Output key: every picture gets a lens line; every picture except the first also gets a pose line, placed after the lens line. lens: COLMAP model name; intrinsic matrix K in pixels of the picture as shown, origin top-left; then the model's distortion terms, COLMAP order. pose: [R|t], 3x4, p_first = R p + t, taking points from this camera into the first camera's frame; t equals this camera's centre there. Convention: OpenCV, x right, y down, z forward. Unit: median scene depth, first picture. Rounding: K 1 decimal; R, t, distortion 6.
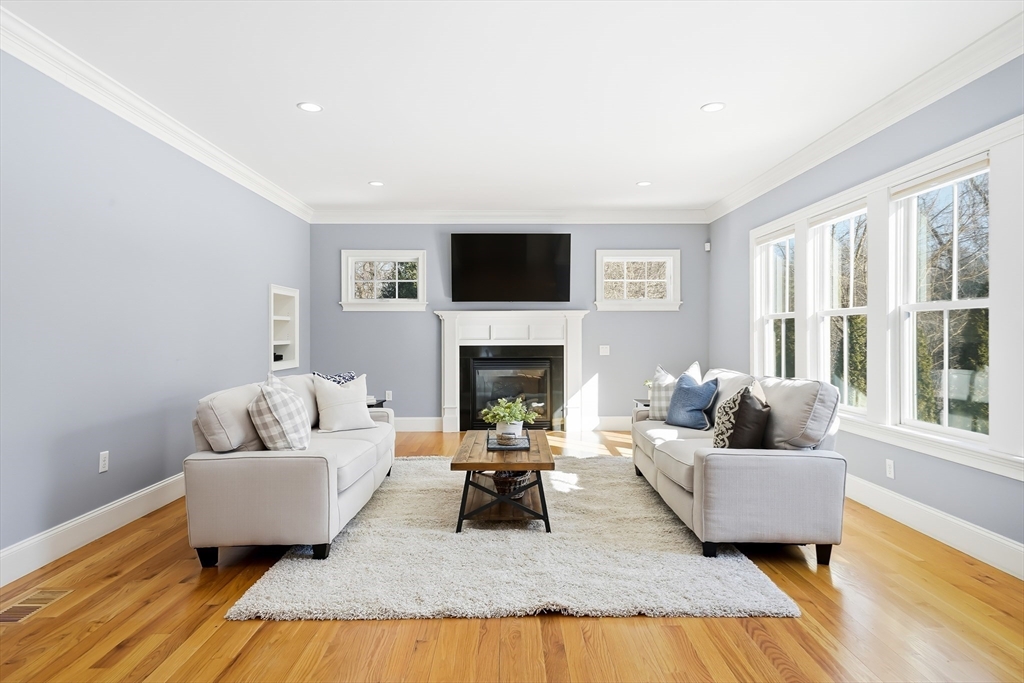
lens RADIAL K [[597.9, 0, 512.0], [0, 597.9, 341.5], [0, 0, 1]] dist [0.001201, -0.000078]
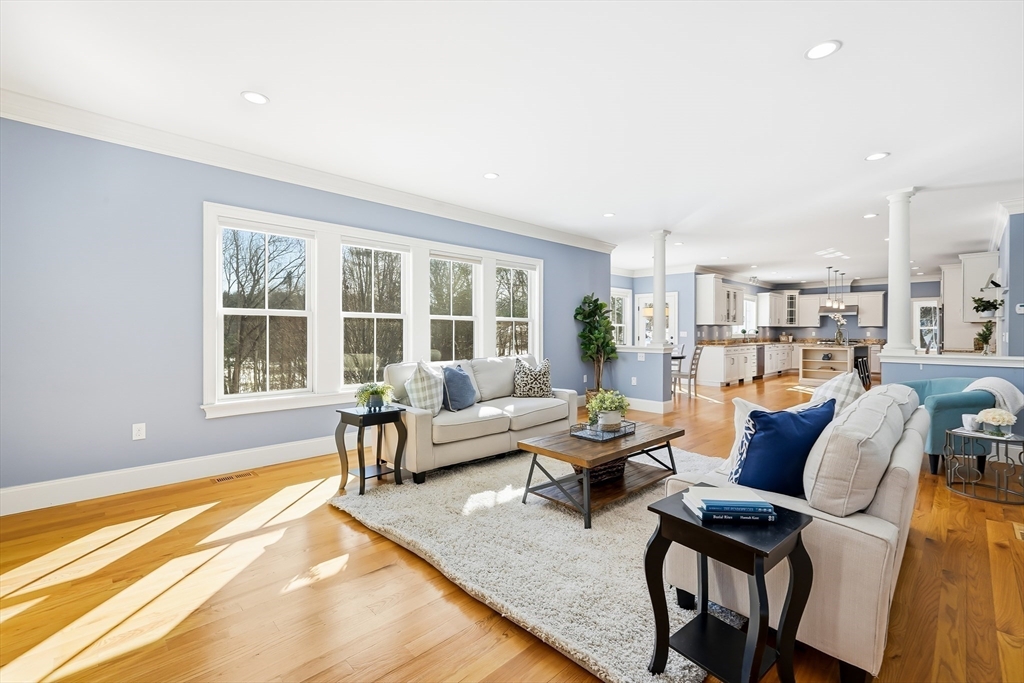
lens RADIAL K [[437.2, 0, 516.9], [0, 437.2, 332.7], [0, 0, 1]] dist [0.000126, 0.000249]
pose [[-0.698849, -0.006570, 0.715239, -0.365807], [0.003562, 0.999913, 0.012665, -0.016826], [-0.715260, 0.011399, -0.698766, 1.328307]]
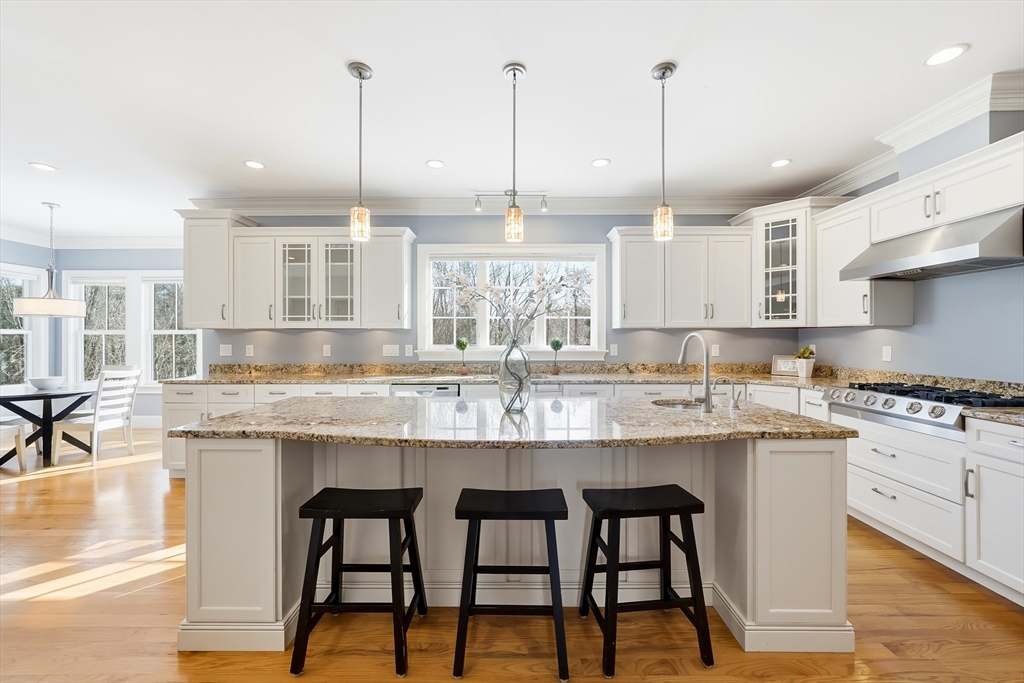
lens RADIAL K [[398.7, 0, 514.4], [0, 398.7, 338.9], [0, 0, 1]] dist [-0.012067, -0.000026]
pose [[0.001480, 0.002834, 0.999995, -0.342476], [0.012645, 0.999916, -0.002853, 0.002724], [-0.999919, 0.012649, 0.001444, -1.356489]]
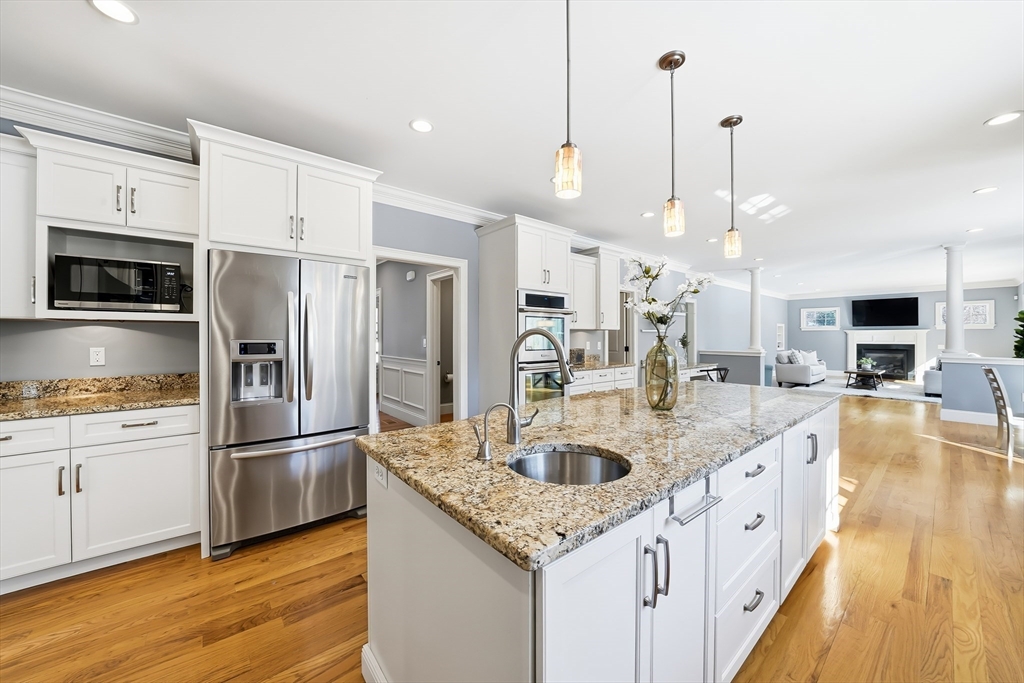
lens RADIAL K [[371.7, 0, 528.6], [0, 371.7, 338.8], [0, 0, 1]] dist [-0.001359, -0.000073]
pose [[0.656609, 0.004507, -0.754218, 0.297980], [-0.009480, 0.999952, -0.002278, 0.003808], [0.754172, 0.008646, 0.656621, -1.726654]]
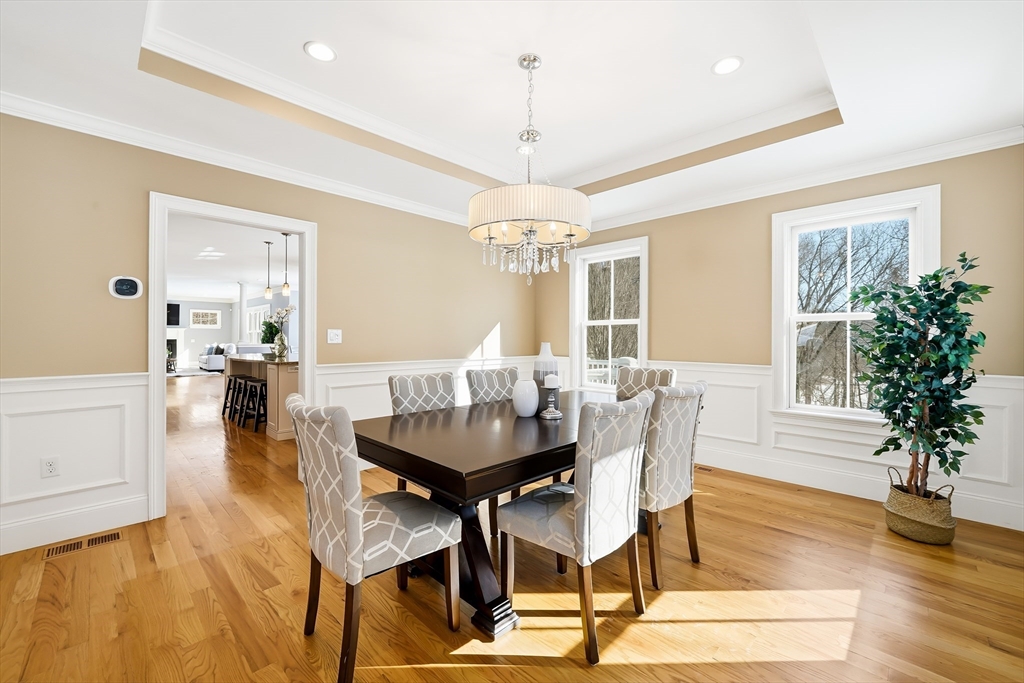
lens RADIAL K [[418.6, 0, 513.6], [0, 418.6, 339.1], [0, 0, 1]] dist [-0.005335, -0.000054]
pose [[0.707386, 0.000751, 0.706827, -0.319737], [0.003096, 0.999987, -0.004161, 0.030857], [-0.706821, 0.005132, 0.707374, -2.752521]]
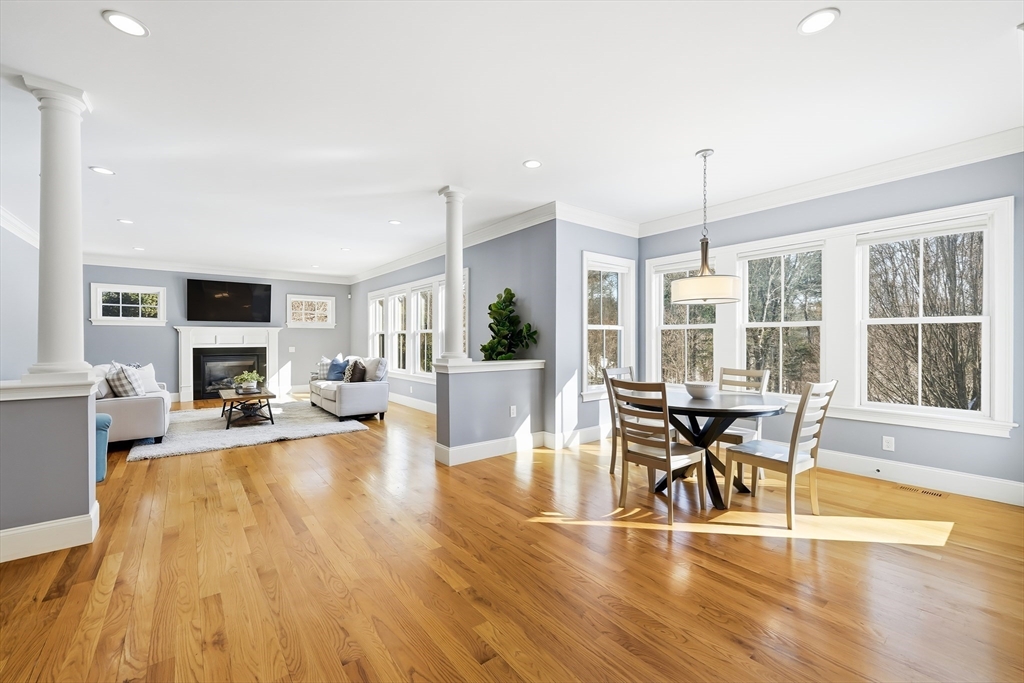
lens RADIAL K [[418.6, 0, 513.6], [0, 418.6, 339.1], [0, 0, 1]] dist [-0.005335, -0.000054]
pose [[0.787733, 0.001384, 0.616015, -0.155827], [0.007045, 0.999912, -0.011255, 0.003280], [-0.615977, 0.013205, 0.787654, -0.672148]]
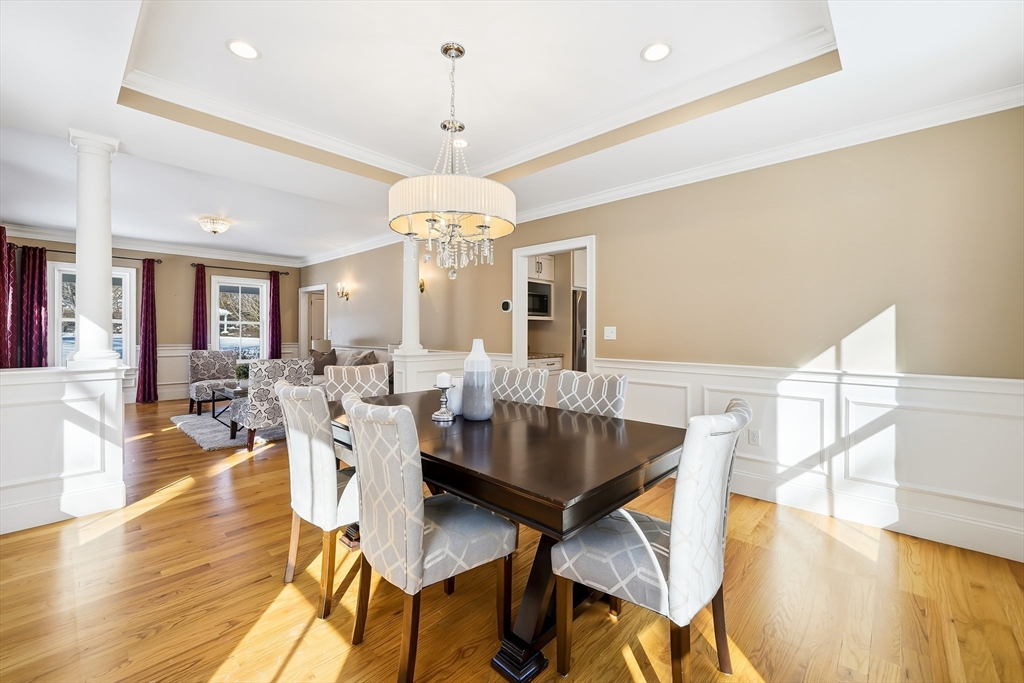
lens RADIAL K [[418.6, 0, 513.6], [0, 418.6, 339.1], [0, 0, 1]] dist [-0.005335, -0.000054]
pose [[0.730845, 0.014211, -0.682396, 0.414277], [-0.011868, 0.999897, 0.008113, 0.029037], [0.682441, 0.002170, 0.730938, -2.718310]]
